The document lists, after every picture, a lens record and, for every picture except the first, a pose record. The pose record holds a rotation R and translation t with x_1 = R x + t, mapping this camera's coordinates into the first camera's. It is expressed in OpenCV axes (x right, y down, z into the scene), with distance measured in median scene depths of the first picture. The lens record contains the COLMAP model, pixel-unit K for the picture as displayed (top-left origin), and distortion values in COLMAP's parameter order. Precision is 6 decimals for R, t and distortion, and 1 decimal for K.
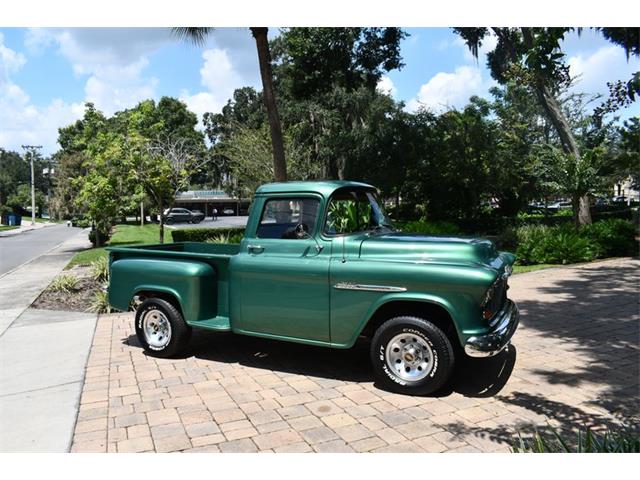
lens RADIAL K [[489.1, 0, 316.7], [0, 489.1, 240.2], [0, 0, 1]] dist [-0.091892, 0.010657]
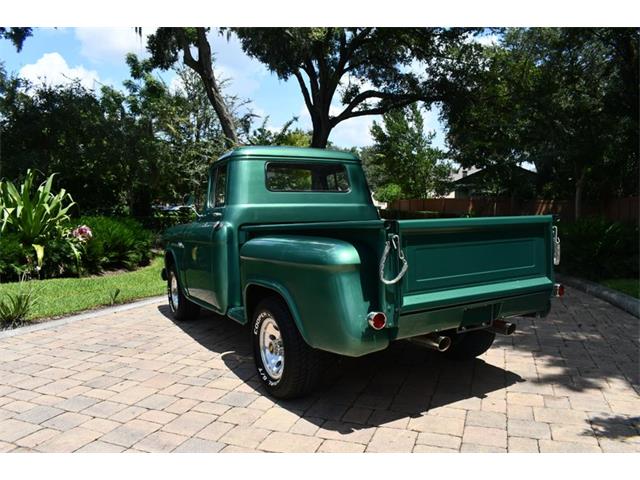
lens RADIAL K [[489.1, 0, 316.7], [0, 489.1, 240.2], [0, 0, 1]] dist [-0.091892, 0.010657]
pose [[0.702083, -0.019524, 0.711827, -0.078557], [0.029004, 0.999579, -0.001191, 0.009677], [-0.711504, 0.021482, 0.702354, 0.167138]]
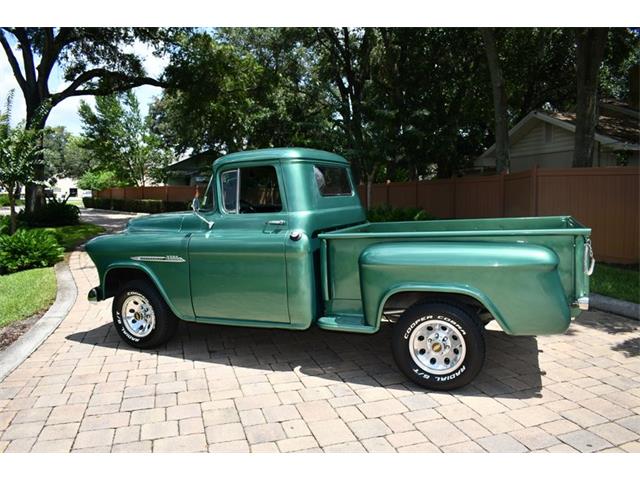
lens RADIAL K [[489.1, 0, 316.7], [0, 489.1, 240.2], [0, 0, 1]] dist [-0.091892, 0.010657]
pose [[0.125329, -0.071831, 0.989512, -0.155324], [0.070155, 0.995521, 0.063381, -0.008972], [-0.989632, 0.061476, 0.129807, 0.320909]]
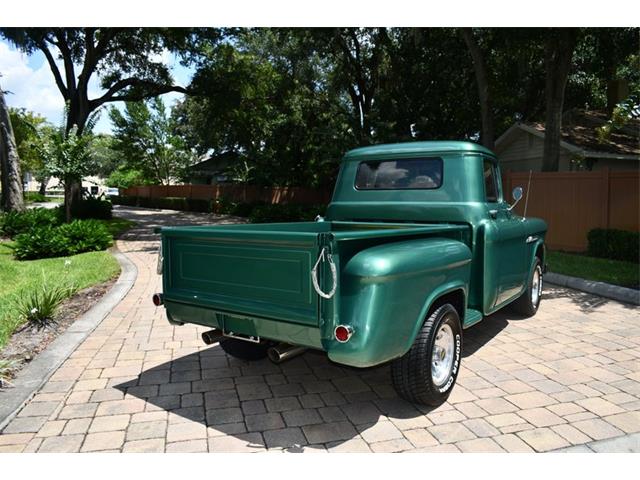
lens RADIAL K [[489.1, 0, 316.7], [0, 489.1, 240.2], [0, 0, 1]] dist [-0.091892, 0.010657]
pose [[0.155420, -0.068559, 0.985467, -0.267055], [0.059132, 0.996446, 0.059997, -0.001653], [-0.986077, 0.048948, 0.158921, 0.300077]]
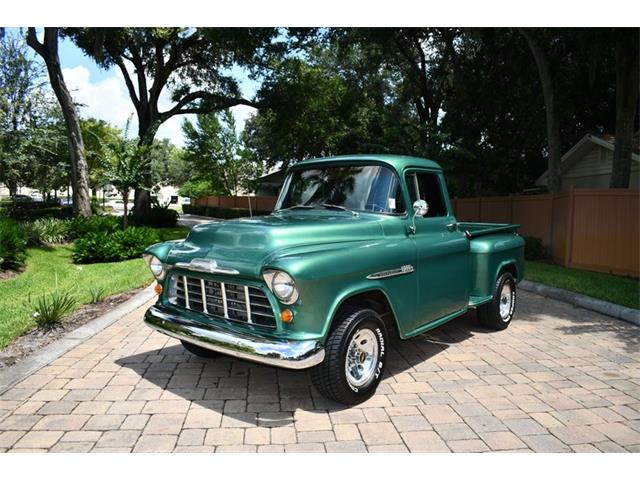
lens RADIAL K [[489.1, 0, 316.7], [0, 489.1, 240.2], [0, 0, 1]] dist [-0.091892, 0.010657]
pose [[0.304236, -0.033784, 0.951997, -0.237807], [0.031539, 0.999180, 0.025379, 0.000441], [-0.952074, 0.022304, 0.305053, 0.265460]]
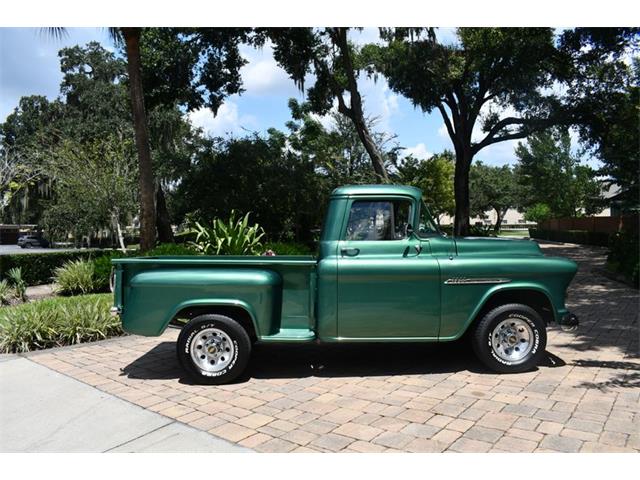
lens RADIAL K [[489.1, 0, 316.7], [0, 489.1, 240.2], [0, 0, 1]] dist [-0.091892, 0.010657]
pose [[0.885535, -0.003083, 0.464562, -0.160044], [0.031089, 0.998130, -0.052636, 0.011380], [-0.463531, 0.061053, 0.883975, 0.043213]]
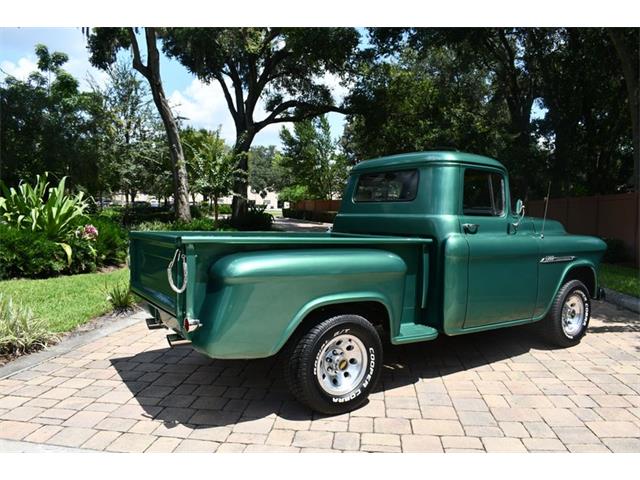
lens RADIAL K [[489.1, 0, 316.7], [0, 489.1, 240.2], [0, 0, 1]] dist [-0.091892, 0.010657]
pose [[0.502811, -0.025565, 0.864018, -0.246256], [0.032089, 0.999426, 0.010897, 0.005422], [-0.863800, 0.022247, 0.503343, 0.205766]]
